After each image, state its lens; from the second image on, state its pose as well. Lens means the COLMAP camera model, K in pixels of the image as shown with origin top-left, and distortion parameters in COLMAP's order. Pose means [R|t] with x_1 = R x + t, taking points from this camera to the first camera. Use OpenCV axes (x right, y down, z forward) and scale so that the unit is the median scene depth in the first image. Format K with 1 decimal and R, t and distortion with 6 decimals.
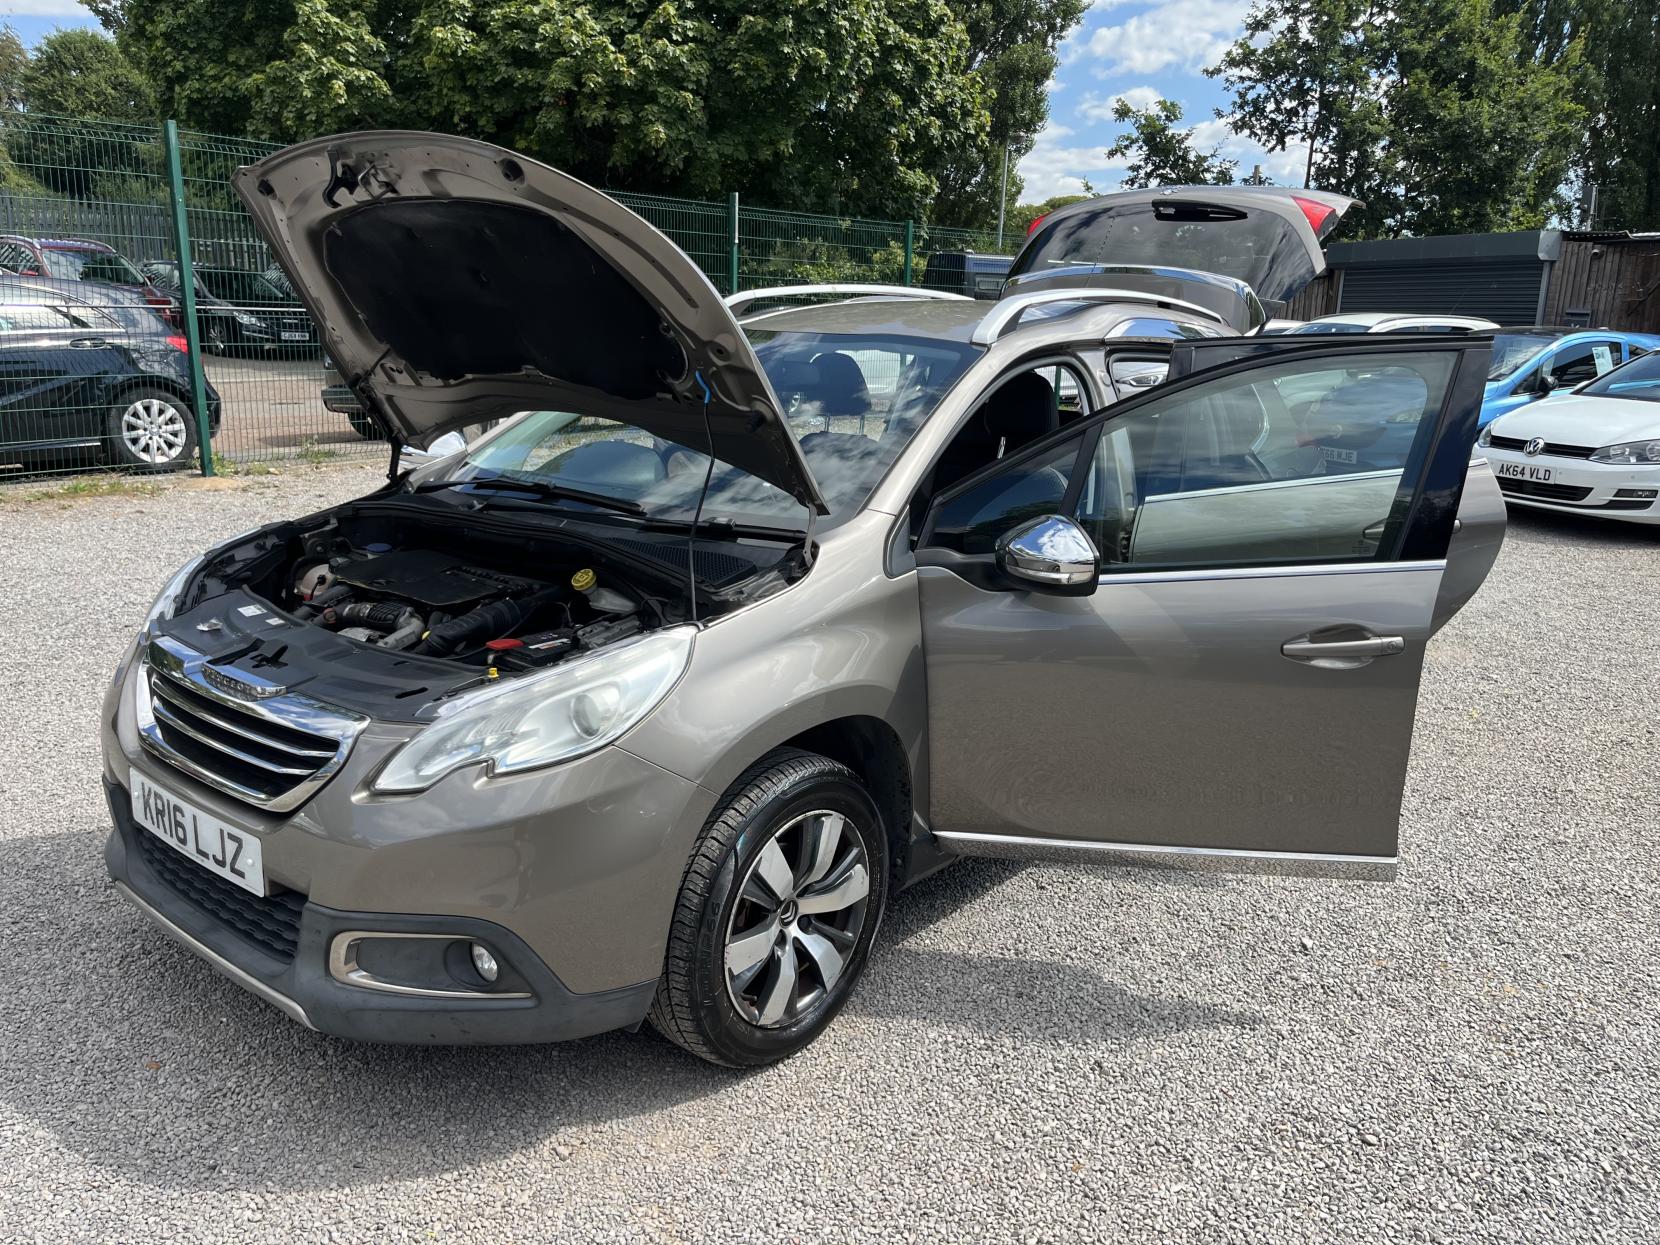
lens RADIAL K [[1251.6, 0, 830.0], [0, 1251.6, 622.5], [0, 0, 1]] dist [0.061654, -0.102987]
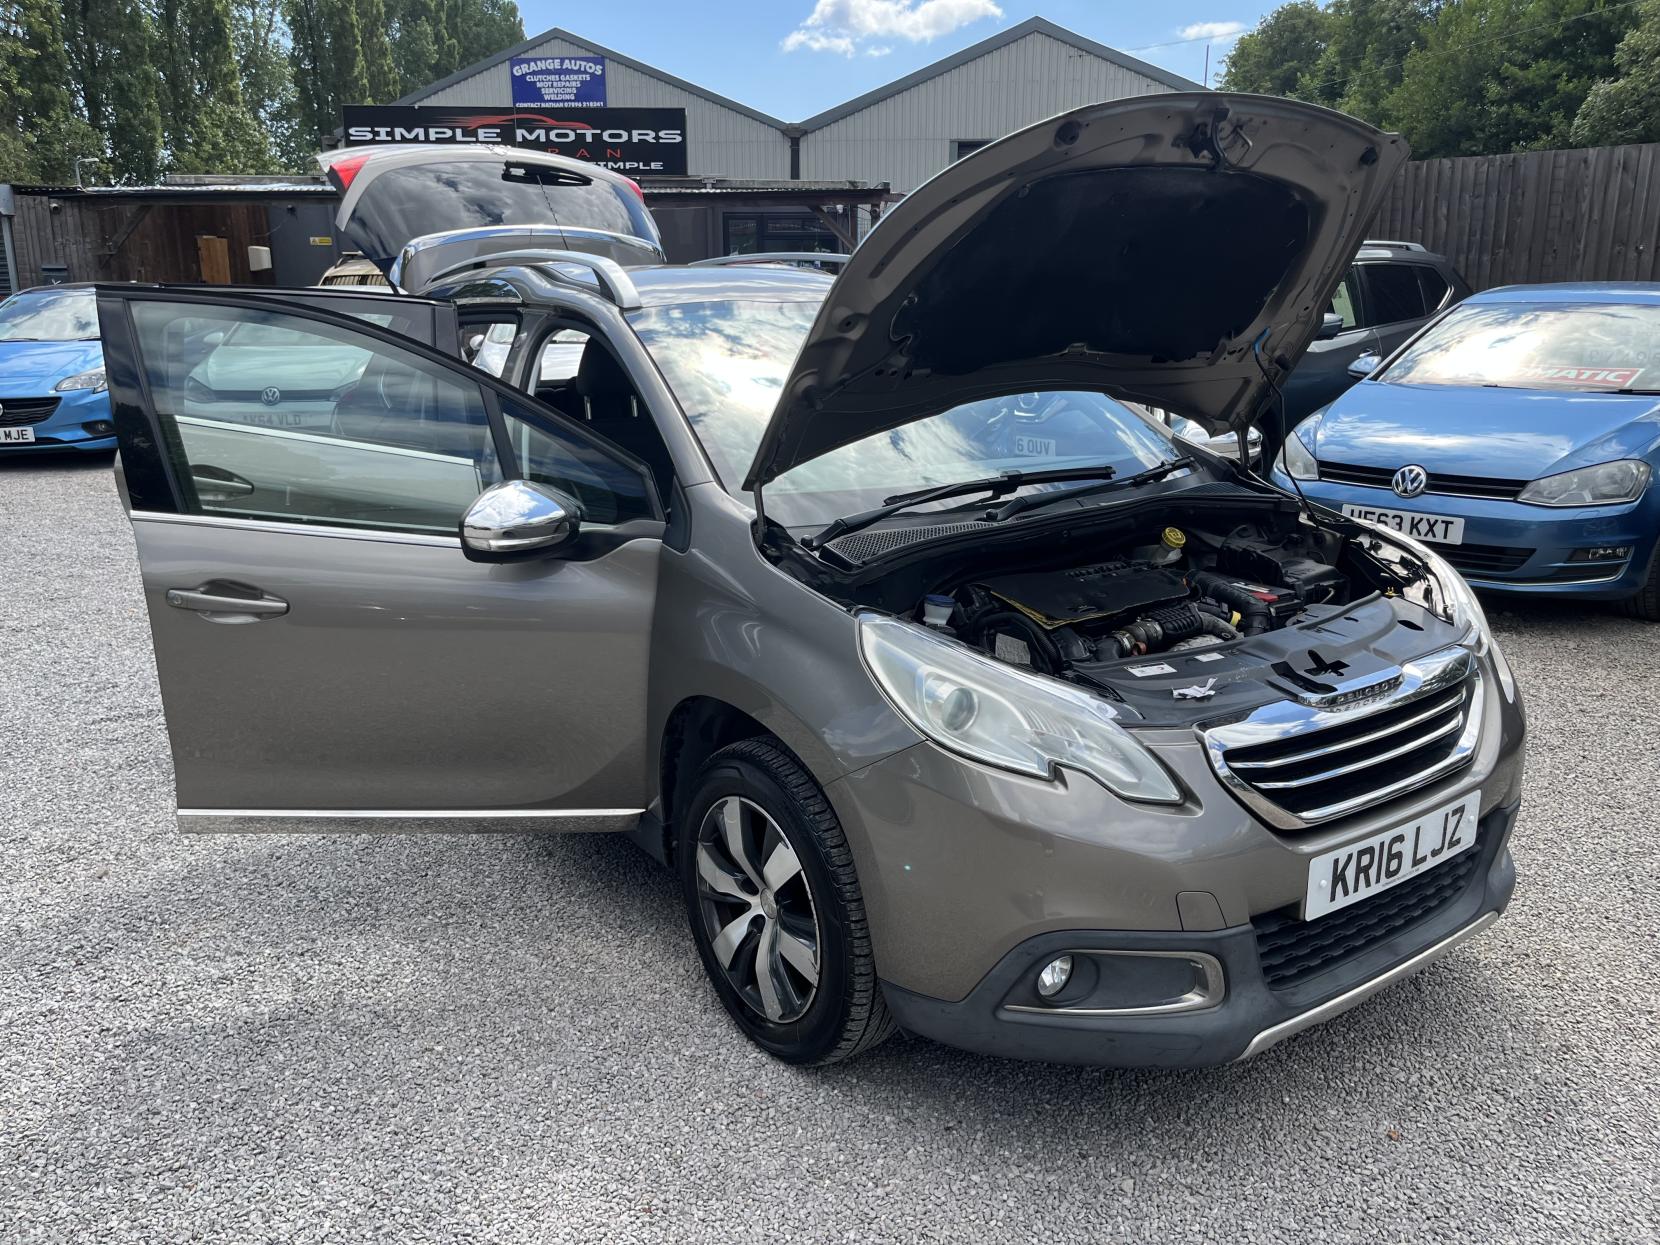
lens RADIAL K [[1246.7, 0, 830.0], [0, 1246.7, 622.5], [0, 0, 1]] dist [0.077225, -0.121873]
pose [[0.255153, -0.272387, 0.927741, -1.102432], [0.238586, 0.947566, 0.212590, -0.226155], [-0.937003, 0.167103, 0.306762, 0.835608]]
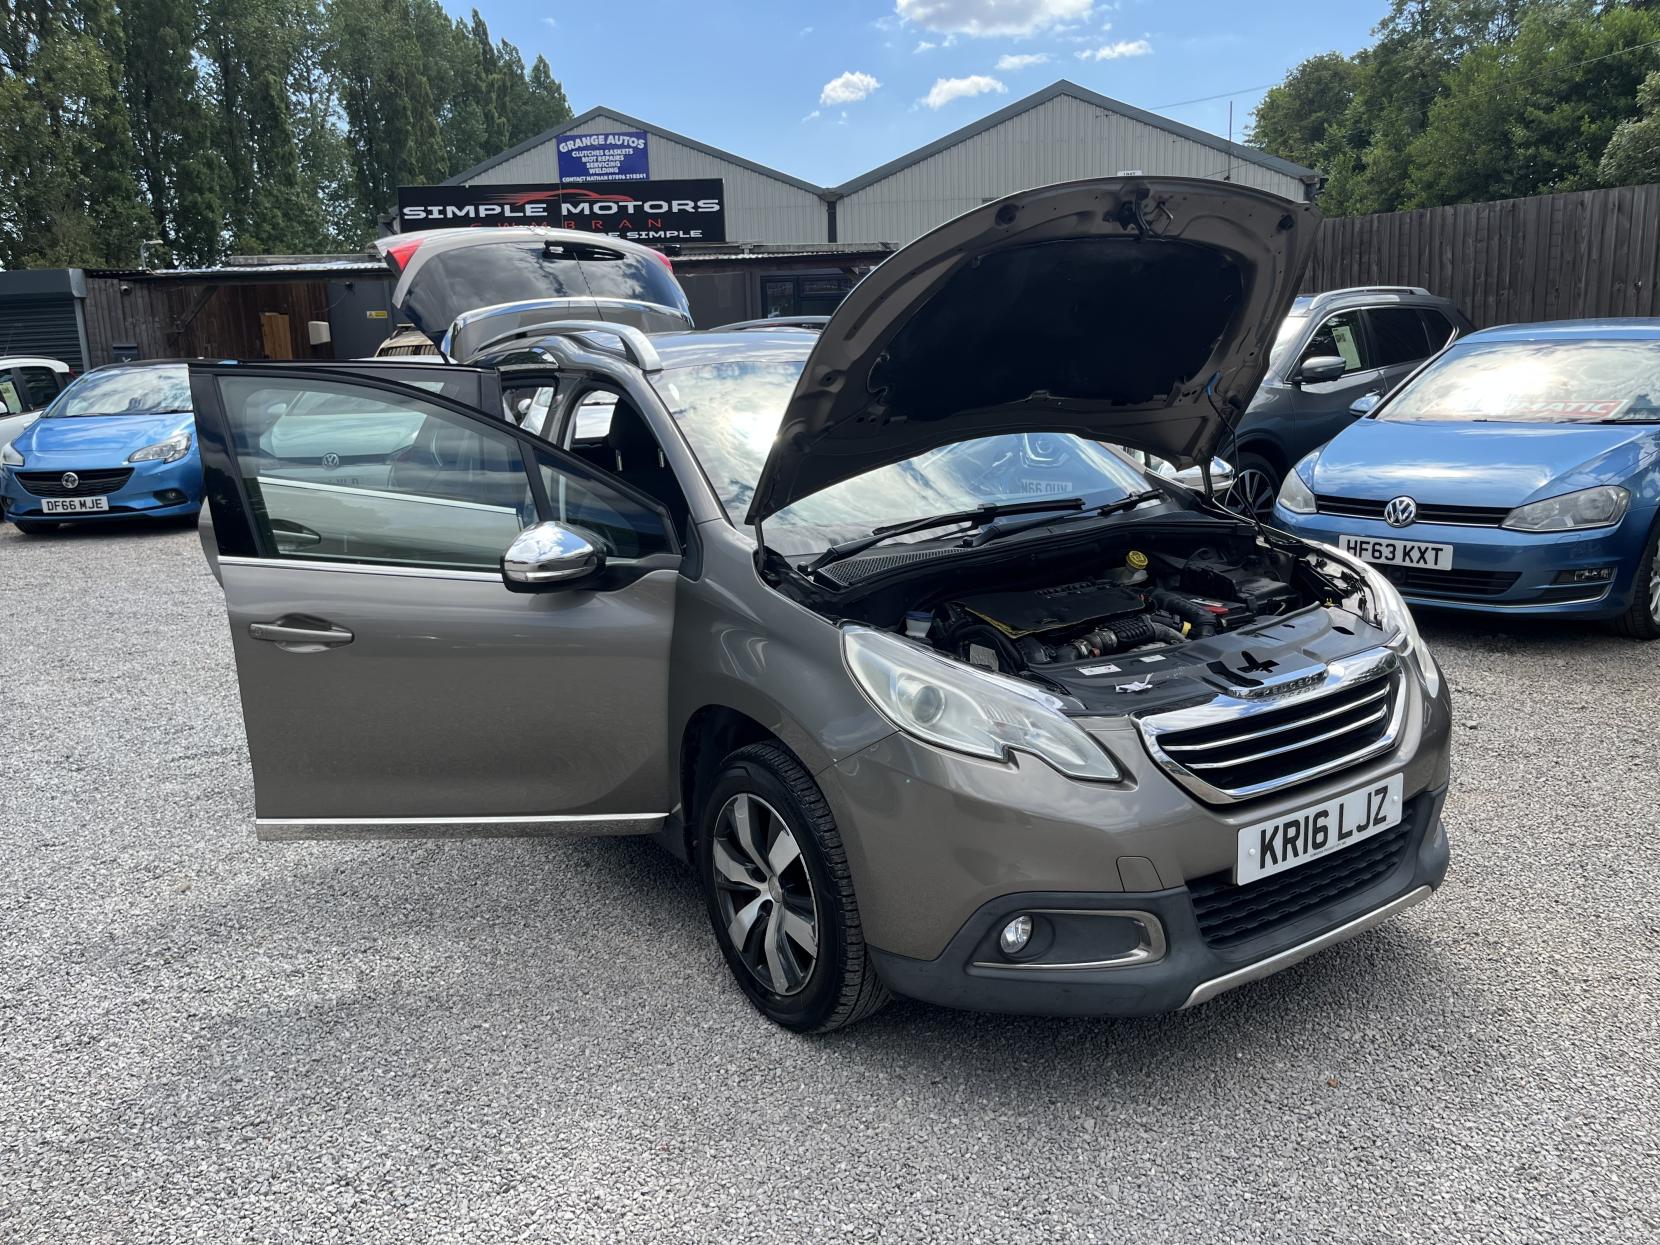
lens RADIAL K [[1249.6, 0, 847.1], [0, 1249.6, 609.0], [0, 0, 1]] dist [0.067748, -0.110565]
pose [[0.274370, -0.229063, 0.933944, -1.200389], [0.264406, 0.951751, 0.155754, -0.214064], [-0.924560, 0.204207, 0.321697, 0.769376]]
